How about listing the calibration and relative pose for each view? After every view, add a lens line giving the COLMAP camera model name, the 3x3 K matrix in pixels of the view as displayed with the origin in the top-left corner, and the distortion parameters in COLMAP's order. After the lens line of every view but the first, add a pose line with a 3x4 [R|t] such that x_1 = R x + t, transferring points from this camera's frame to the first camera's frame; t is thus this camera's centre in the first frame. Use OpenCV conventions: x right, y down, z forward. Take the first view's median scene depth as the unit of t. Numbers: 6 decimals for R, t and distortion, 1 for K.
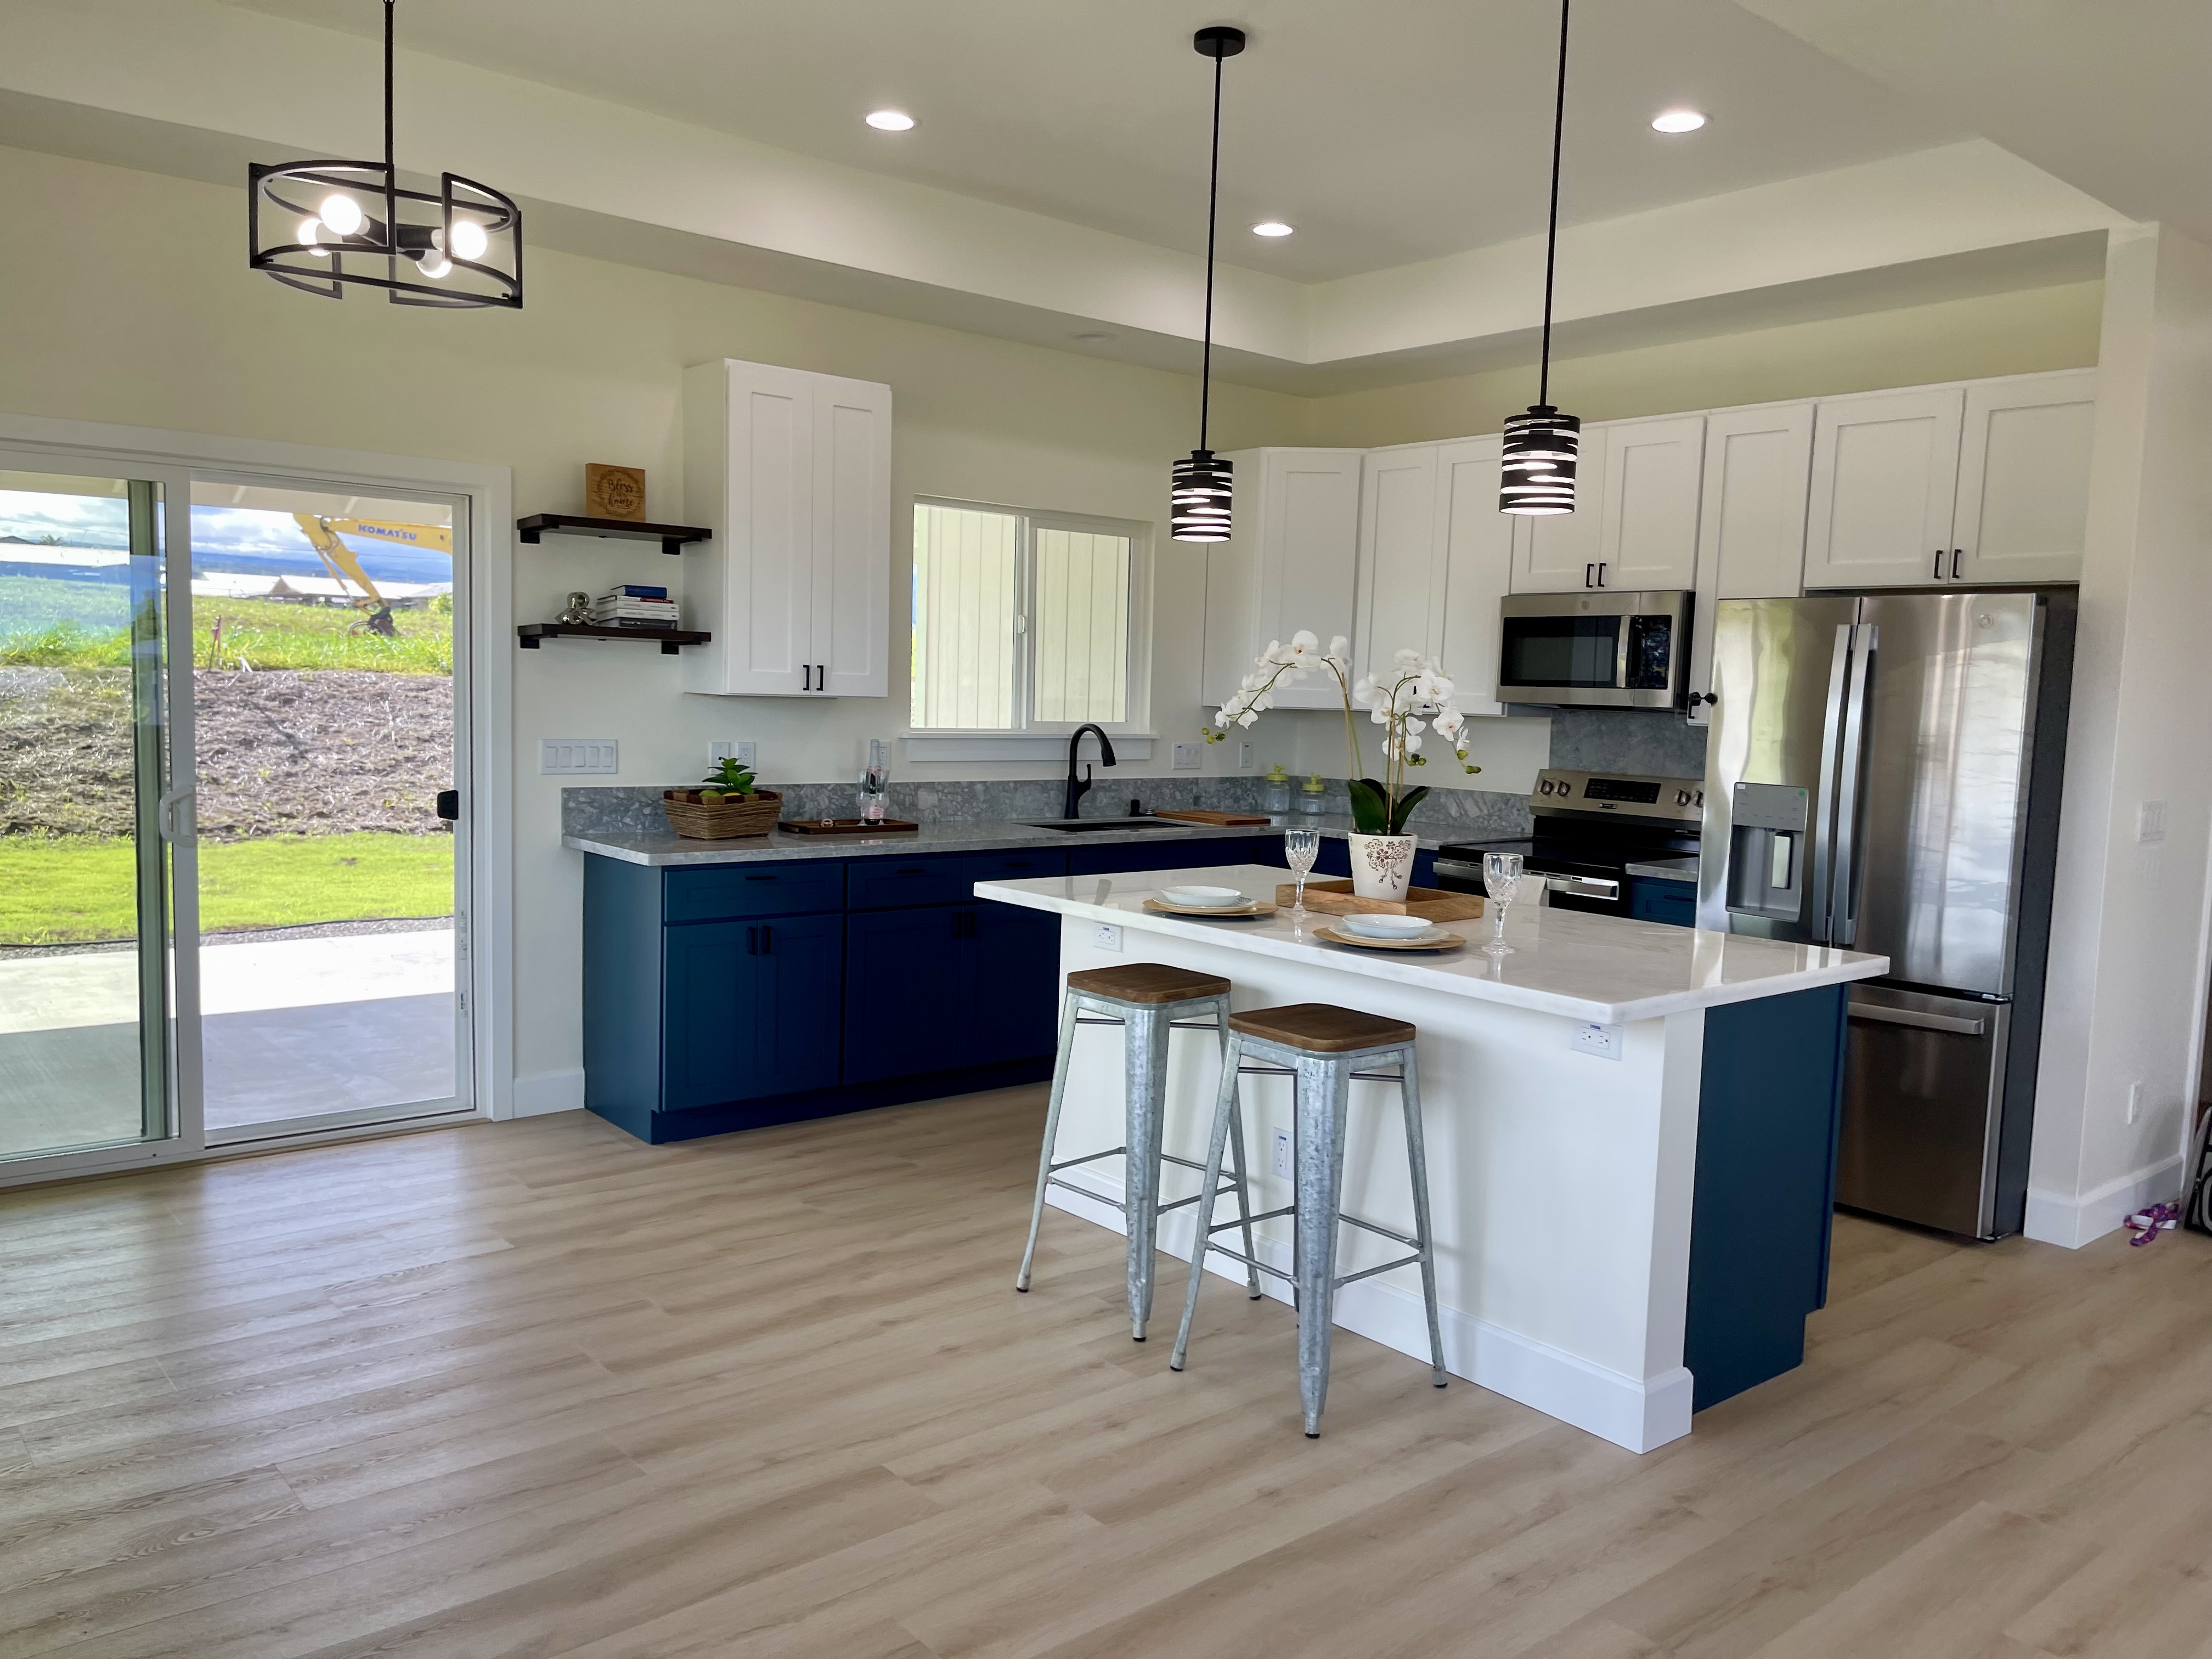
lens RADIAL K [[1671.1, 0, 1125.8], [0, 1671.1, 842.5], [0, 0, 1]] dist [0.071570, -0.083141]
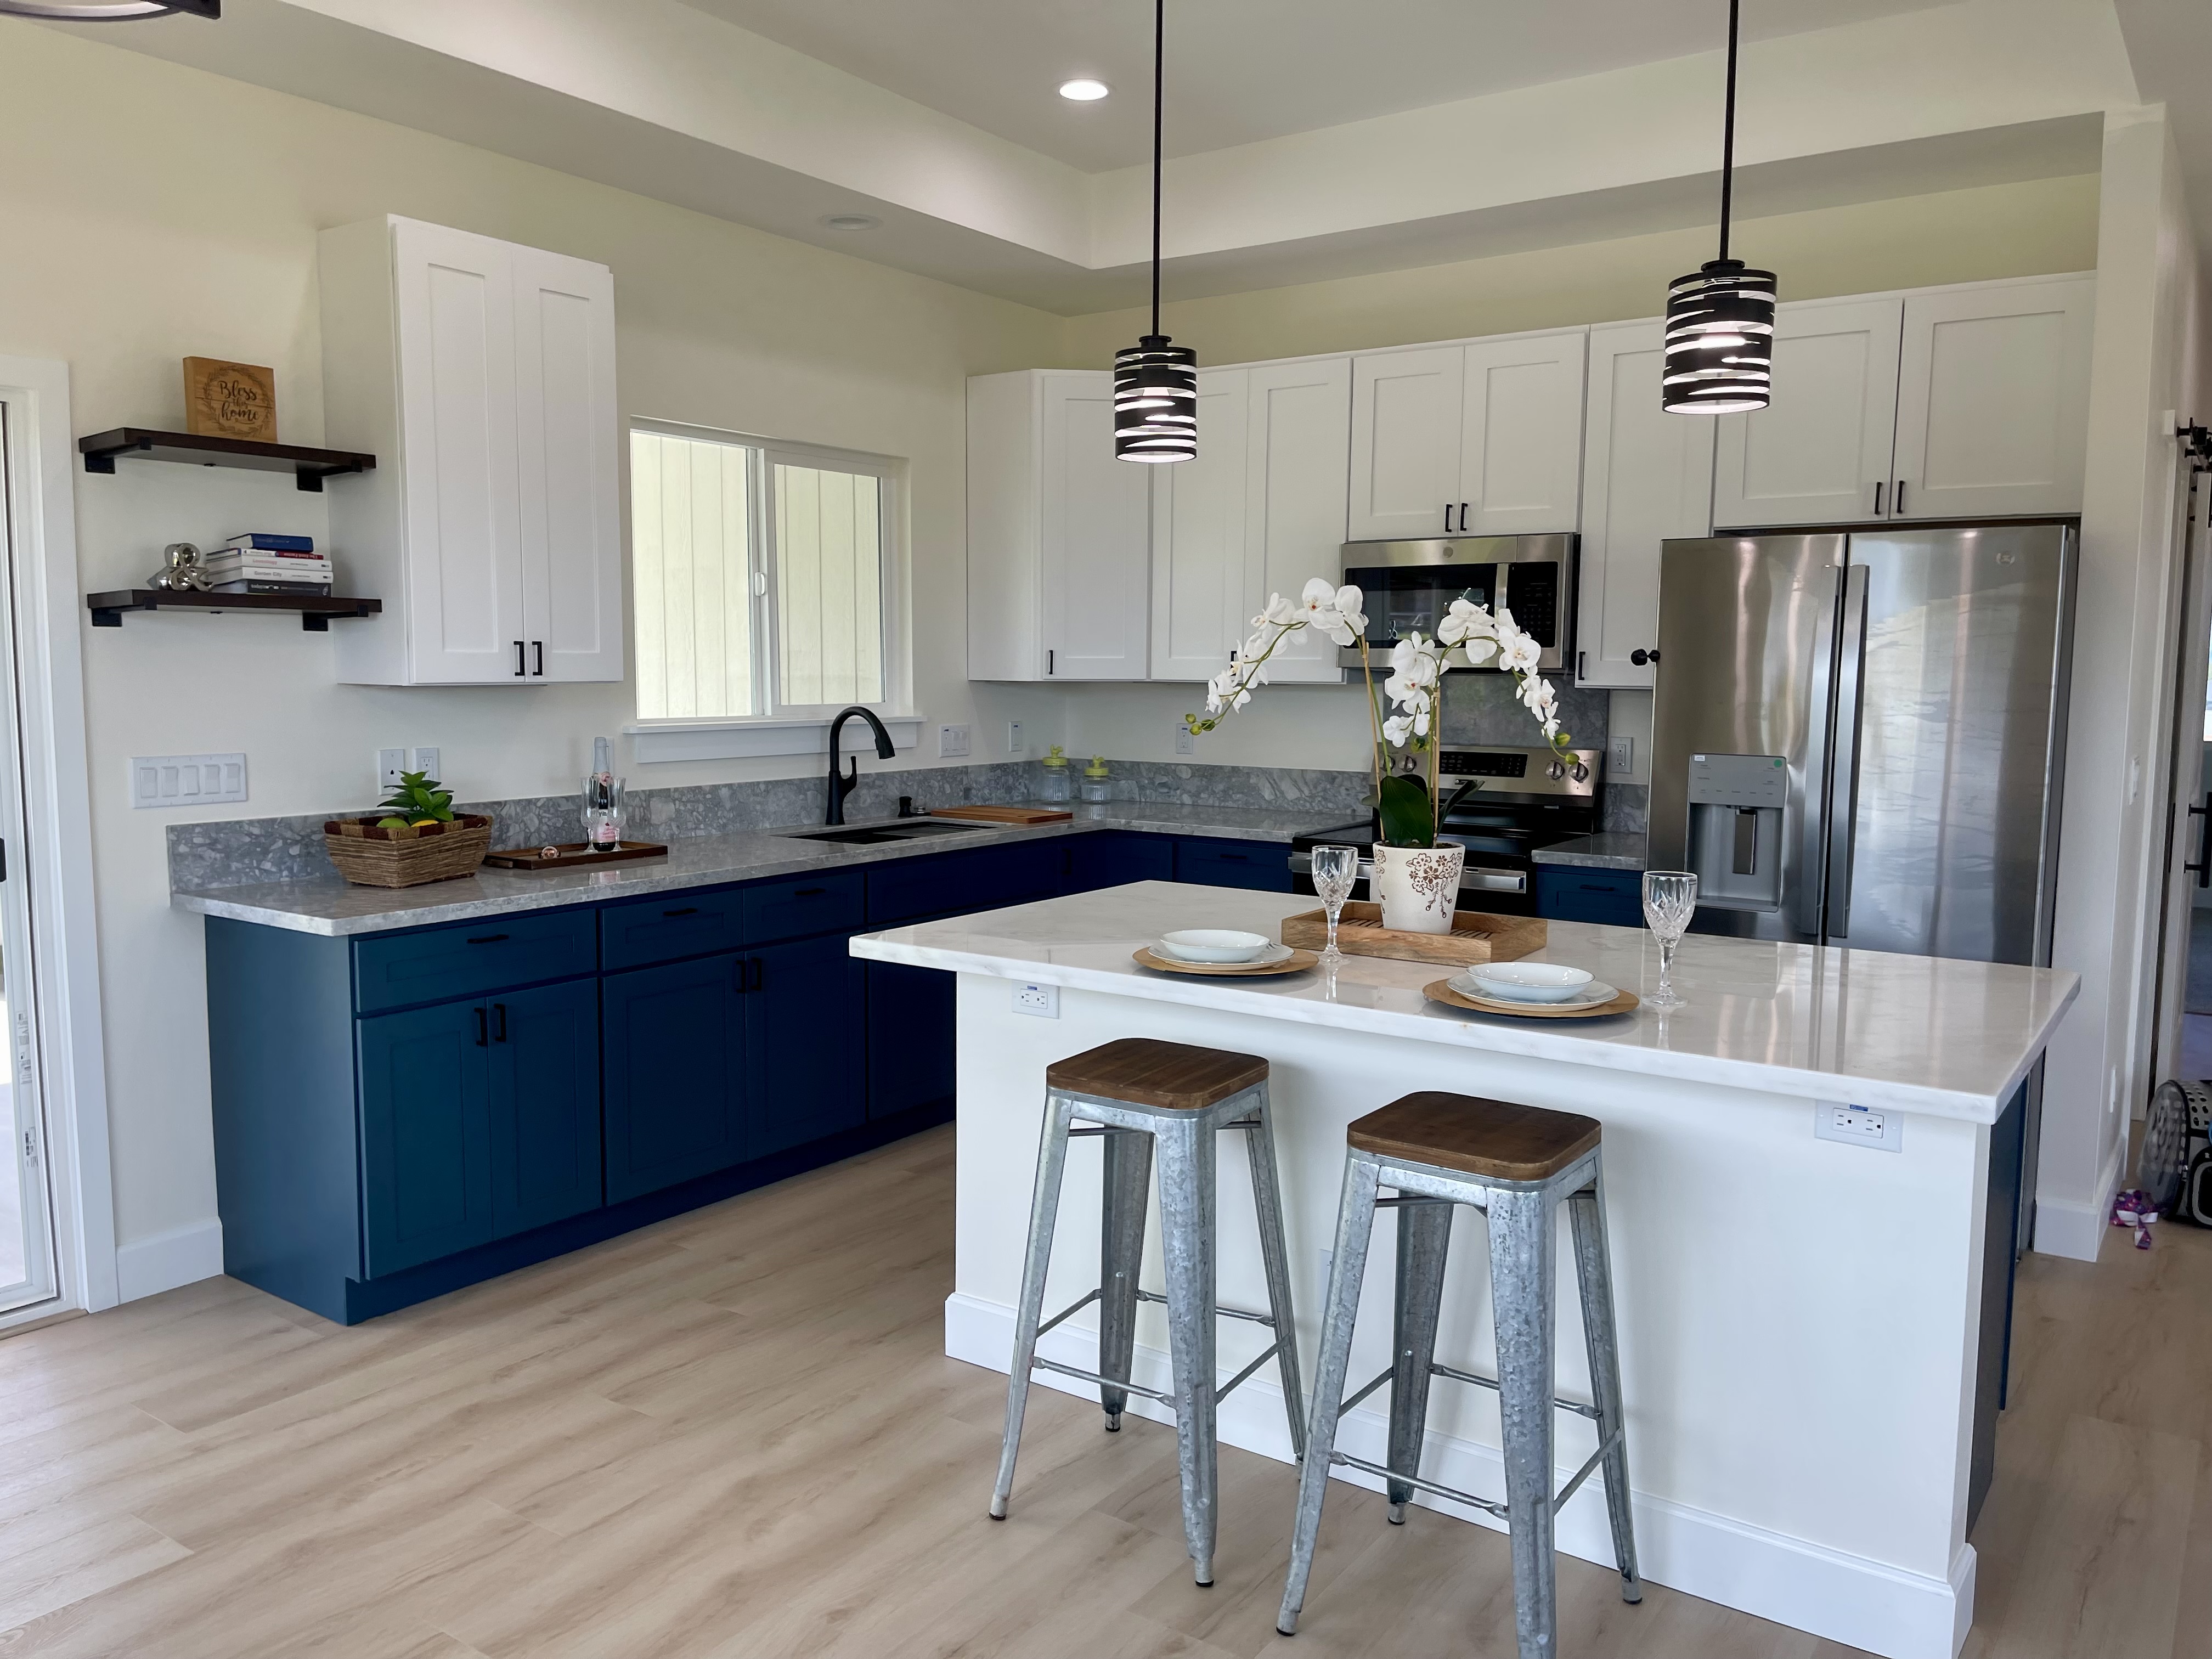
lens RADIAL K [[1670.0, 0, 1102.3], [0, 1670.0, 836.9], [0, 0, 1]] dist [0.041133, -0.044451]
pose [[0.967985, -0.051935, 0.245577, -0.126530], [0.047992, 0.998605, 0.022017, -0.023719], [-0.246377, -0.009526, 0.969127, 0.219579]]
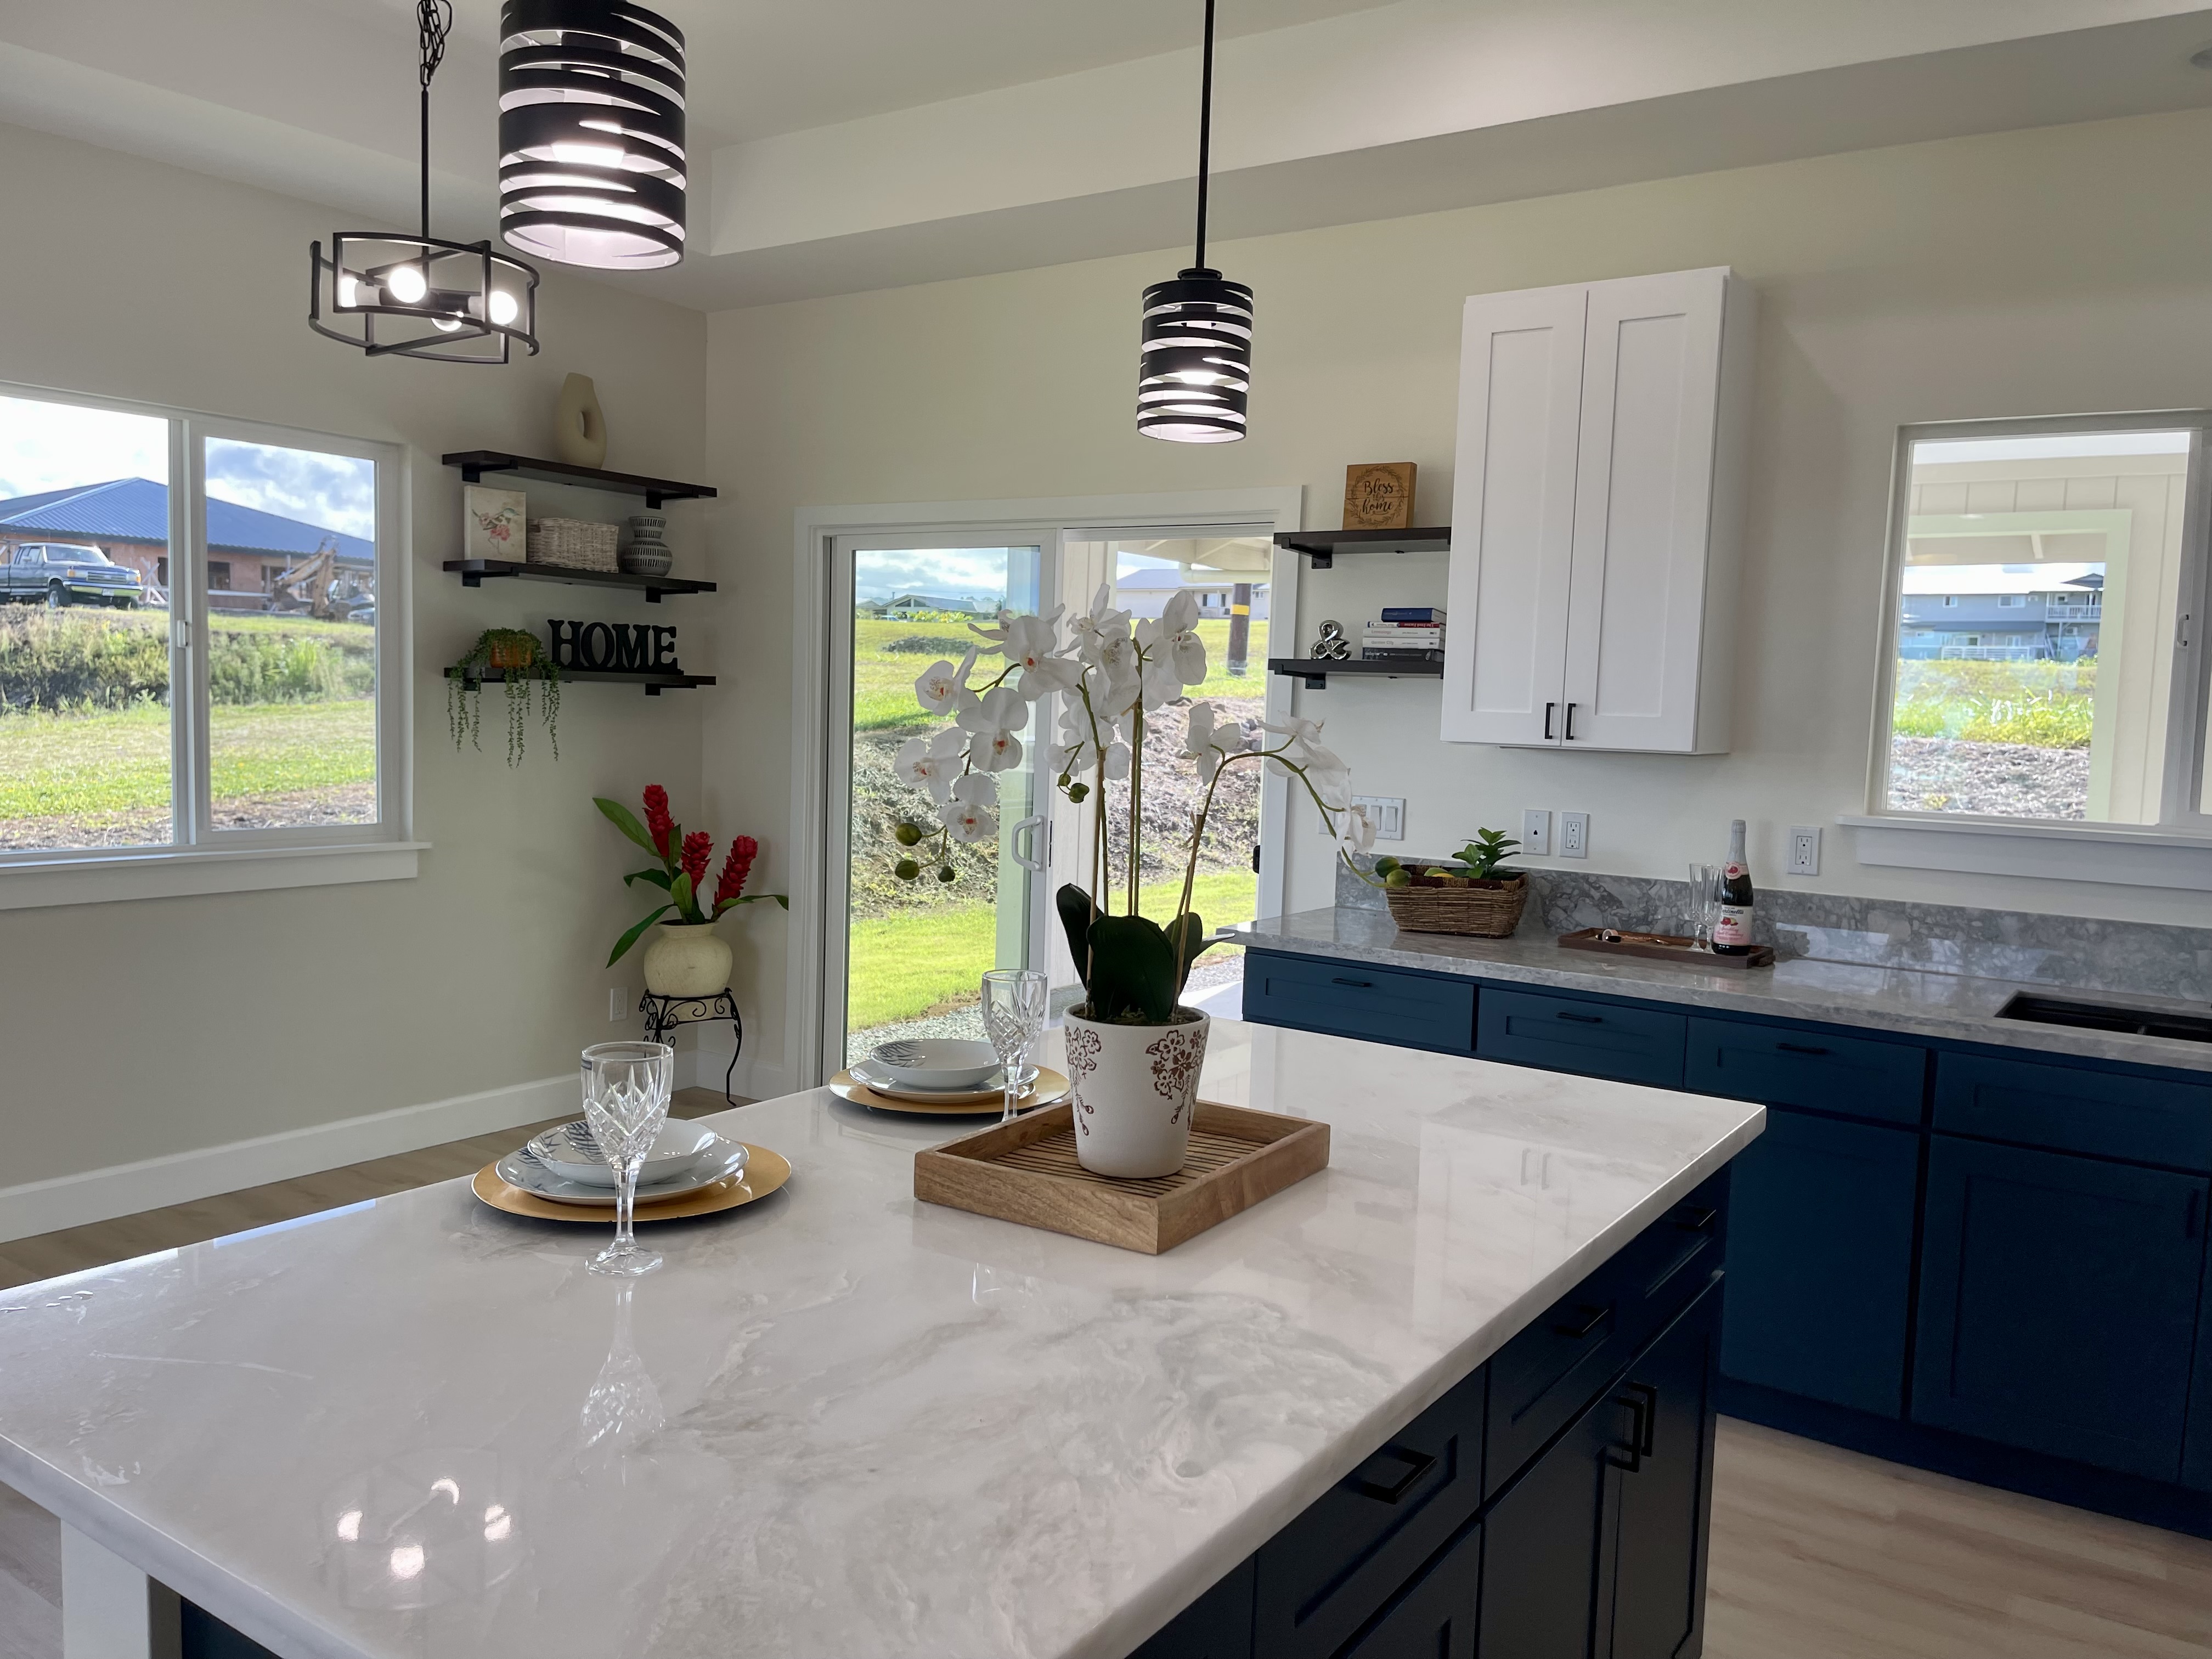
lens RADIAL K [[1671.1, 0, 1125.8], [0, 1671.1, 842.5], [0, 0, 1]] dist [0.071570, -0.083141]
pose [[0.273293, 0.061613, -0.959956, 0.433242], [-0.118213, 0.992534, 0.030050, -0.047752], [0.954640, 0.105266, 0.278536, 0.636093]]
